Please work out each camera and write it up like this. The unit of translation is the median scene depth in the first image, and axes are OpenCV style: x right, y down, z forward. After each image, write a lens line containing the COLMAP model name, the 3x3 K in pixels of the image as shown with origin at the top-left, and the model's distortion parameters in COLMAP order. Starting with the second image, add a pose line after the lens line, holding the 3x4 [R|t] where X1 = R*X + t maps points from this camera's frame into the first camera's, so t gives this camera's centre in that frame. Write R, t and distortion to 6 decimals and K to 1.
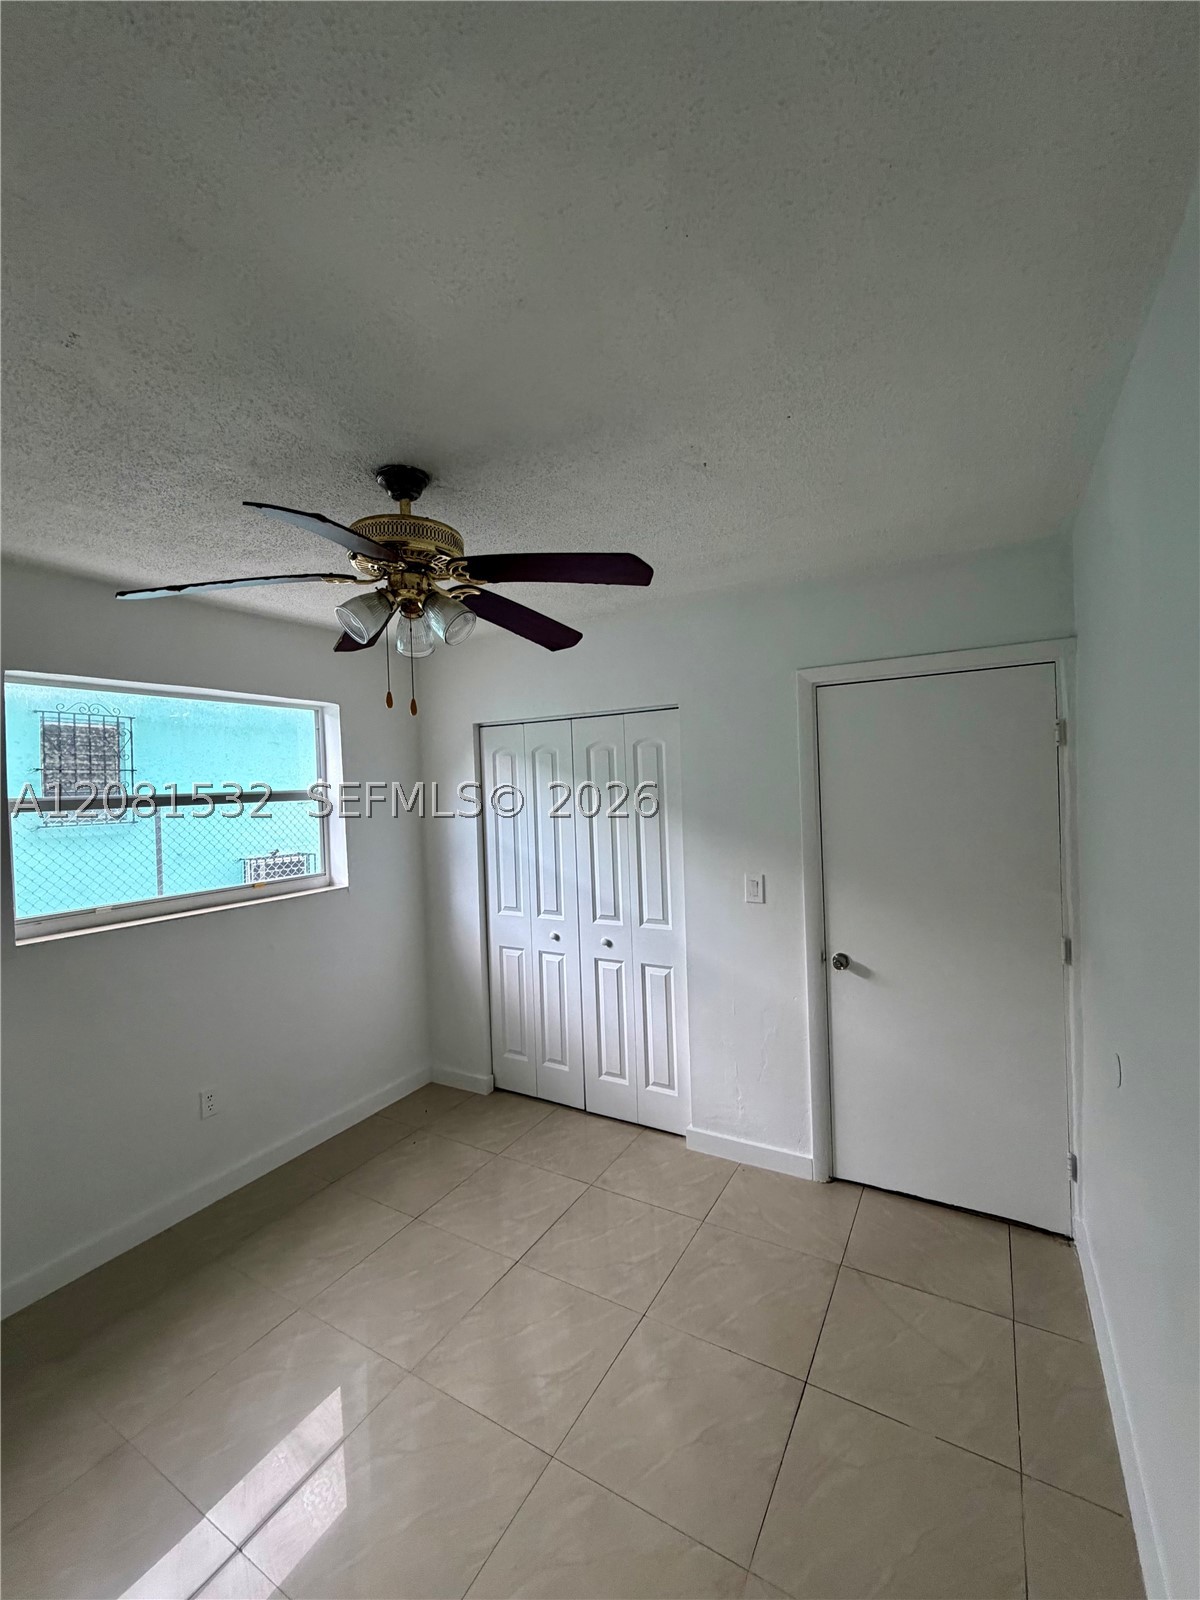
lens RADIAL K [[645.3, 0, 618.2], [0, 645.3, 797.9], [0, 0, 1]] dist [0.000041, -0.000022]
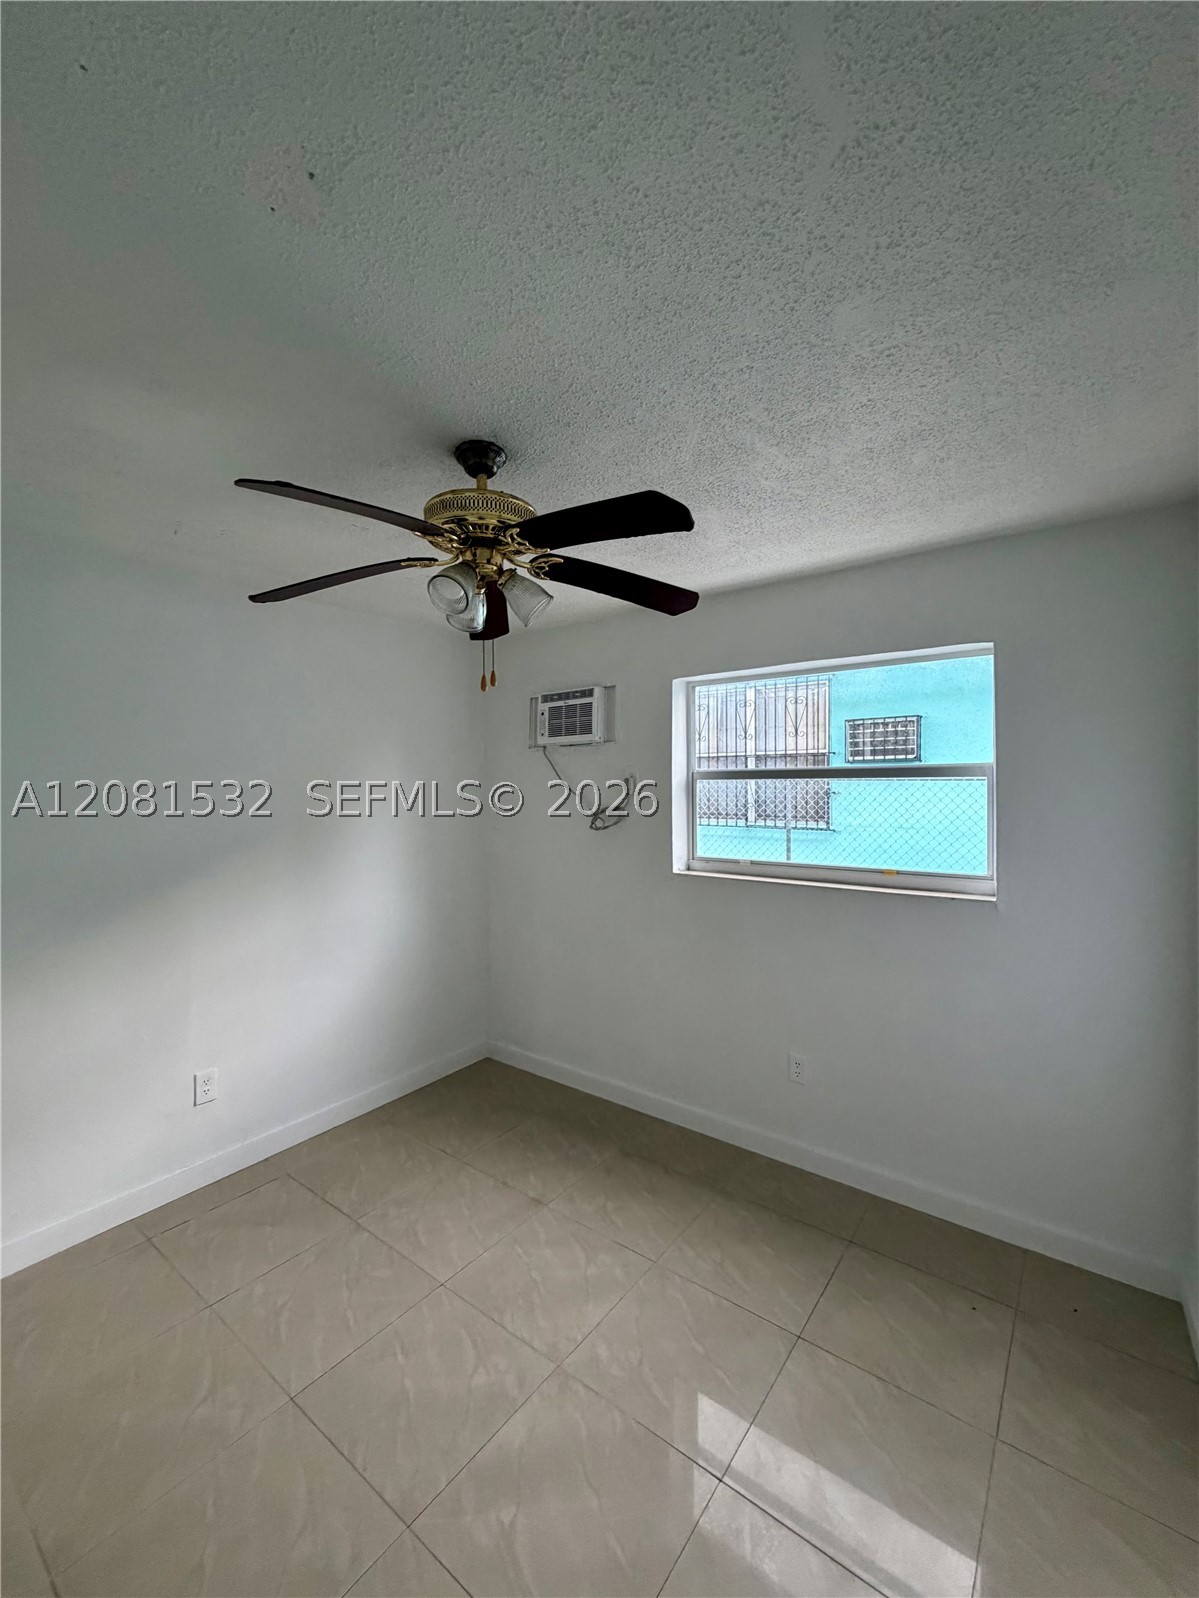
lens RADIAL K [[661.3, 0, 600.1], [0, 661.3, 793.3], [0, 0, 1]] dist [0.000810, 0.000027]
pose [[-0.133421, 0.042764, -0.990136, 0.408071], [-0.009435, 0.998969, 0.044416, -0.008397], [0.991014, 0.015268, -0.132880, 0.783558]]
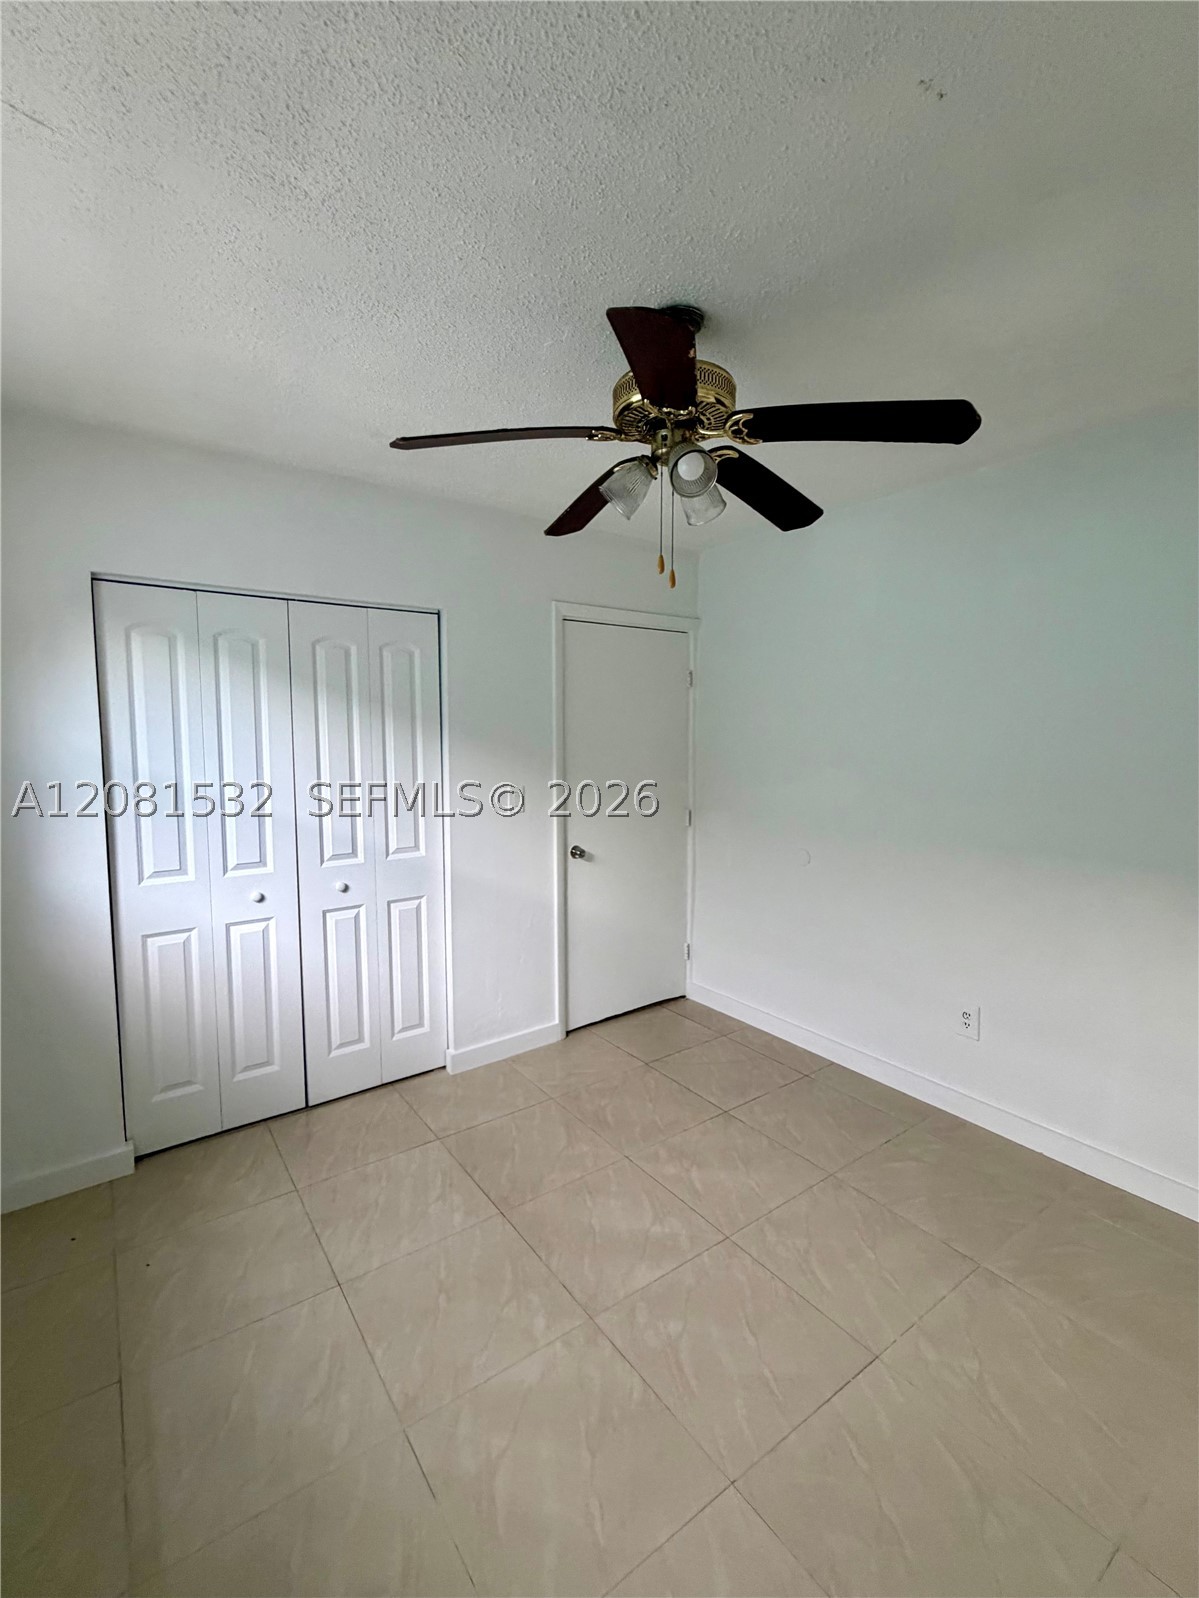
lens RADIAL K [[686.0, 0, 596.0], [0, 686.0, 792.1], [0, 0, 1]] dist [0.000324, -0.000209]
pose [[0.430263, -0.049437, 0.901349, -0.761821], [0.004312, 0.998600, 0.052712, 0.069656], [-0.902694, -0.018794, 0.429873, 0.395042]]
